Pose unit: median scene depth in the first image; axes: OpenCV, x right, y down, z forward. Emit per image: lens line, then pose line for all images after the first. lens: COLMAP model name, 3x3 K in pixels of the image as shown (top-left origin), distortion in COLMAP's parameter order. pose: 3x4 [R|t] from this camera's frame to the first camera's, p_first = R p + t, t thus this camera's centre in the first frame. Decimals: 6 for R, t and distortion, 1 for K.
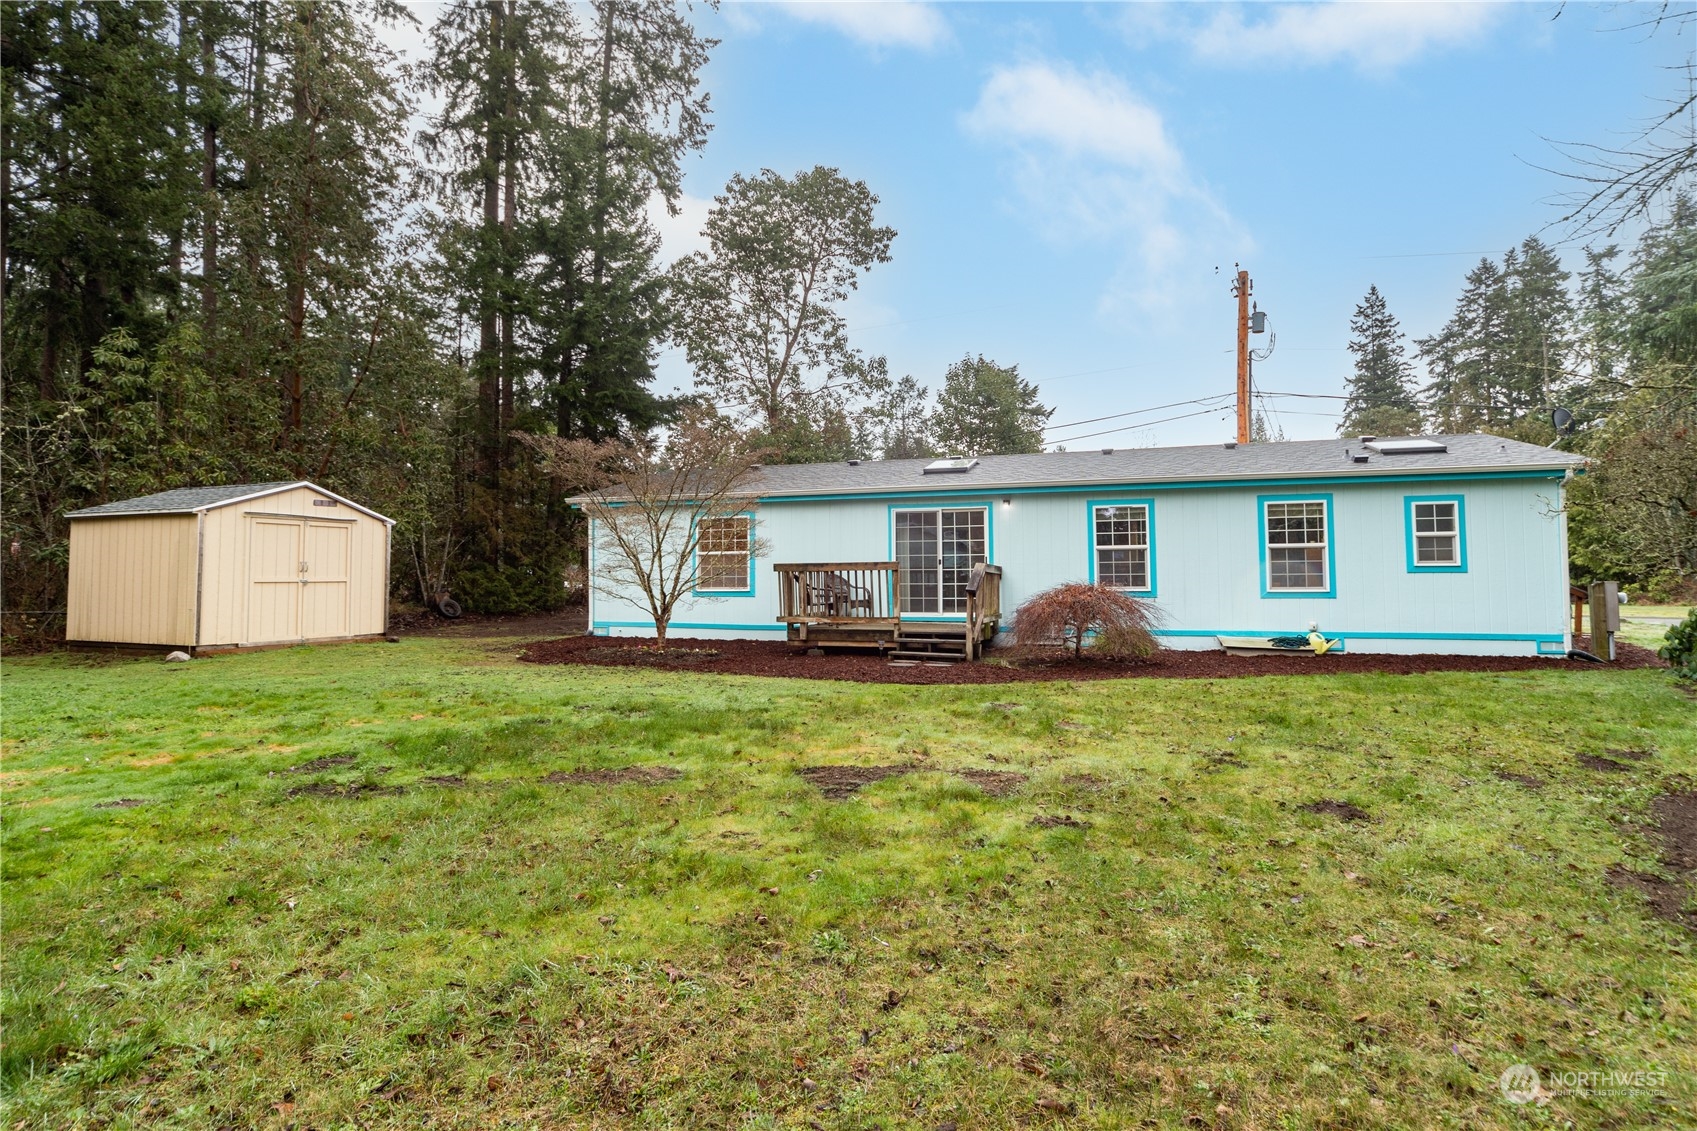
lens RADIAL K [[895.6, 0, 849.2], [0, 895.6, 565.3], [0, 0, 1]] dist [0.004661, 0.001105]
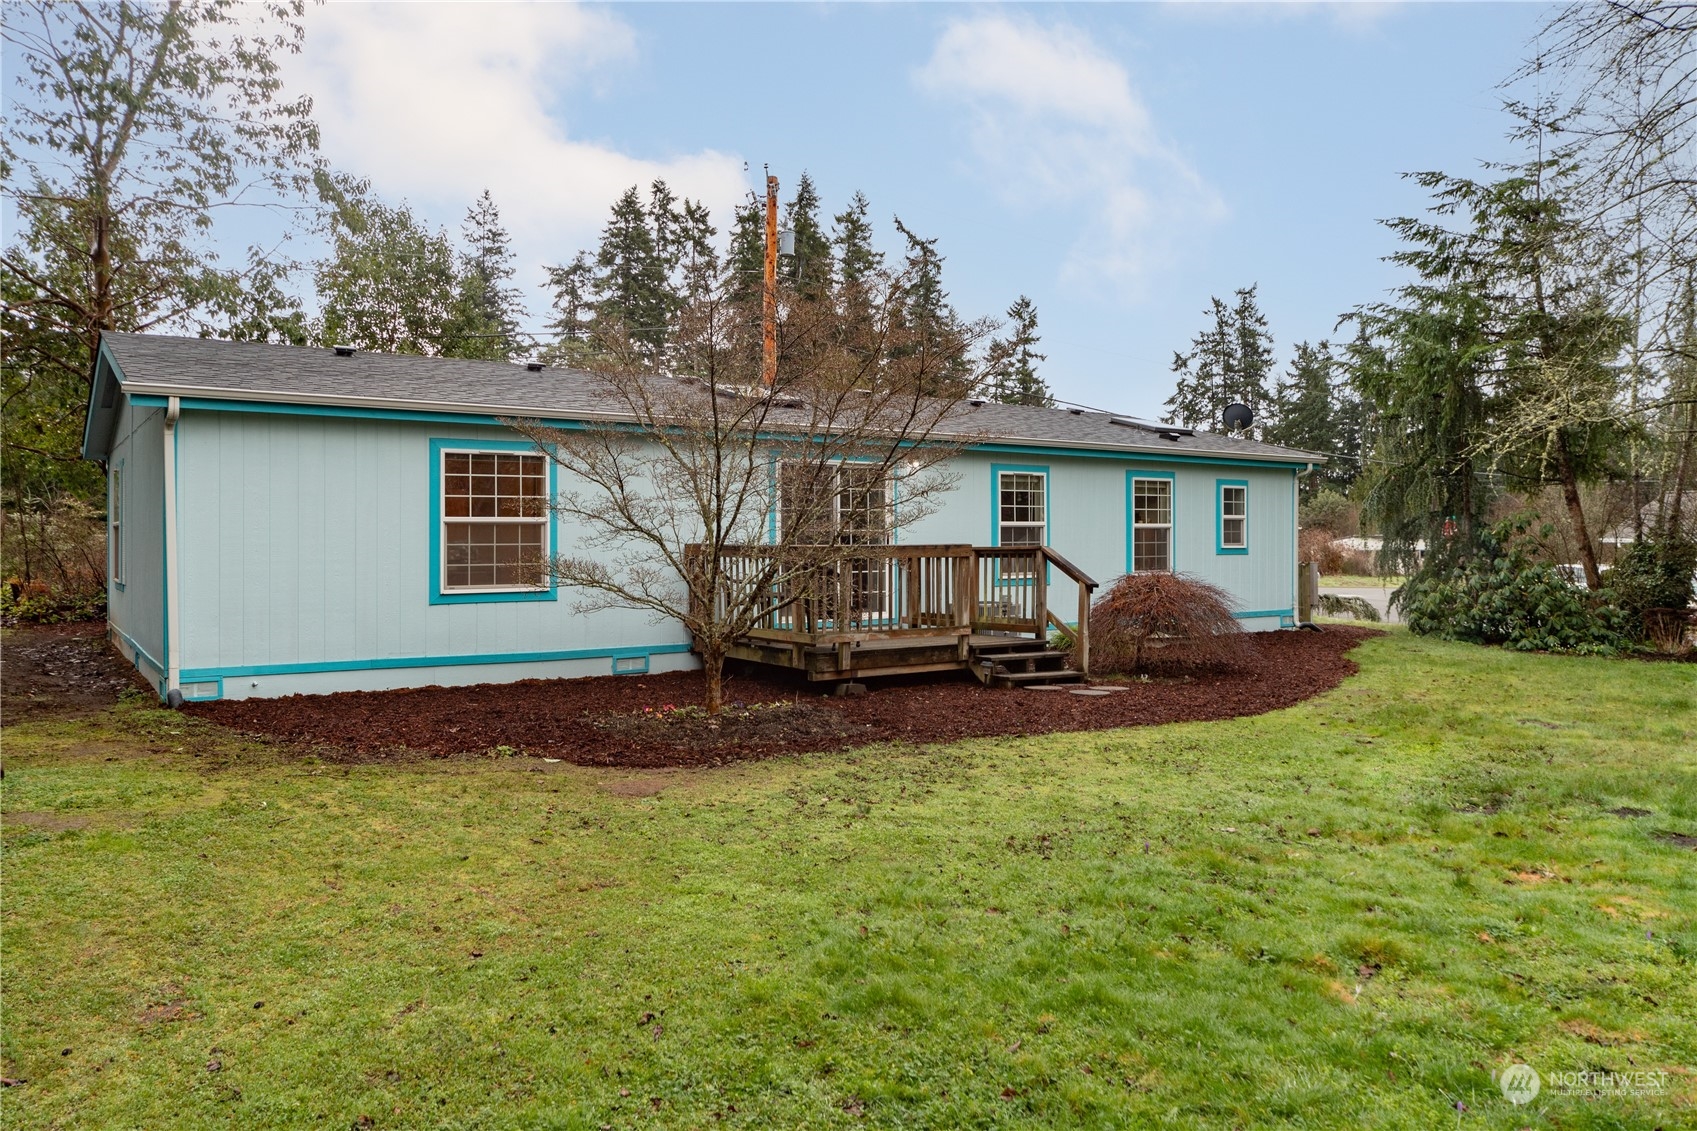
lens RADIAL K [[1194.8, 0, 849.2], [0, 1194.8, 556.9], [0, 0, 1]] dist [0.006350, 0.000607]
pose [[0.617975, -0.007743, 0.786159, -0.561640], [-0.014076, 0.999682, 0.020910, -0.009495], [-0.786071, -0.023988, 0.617670, 0.398605]]
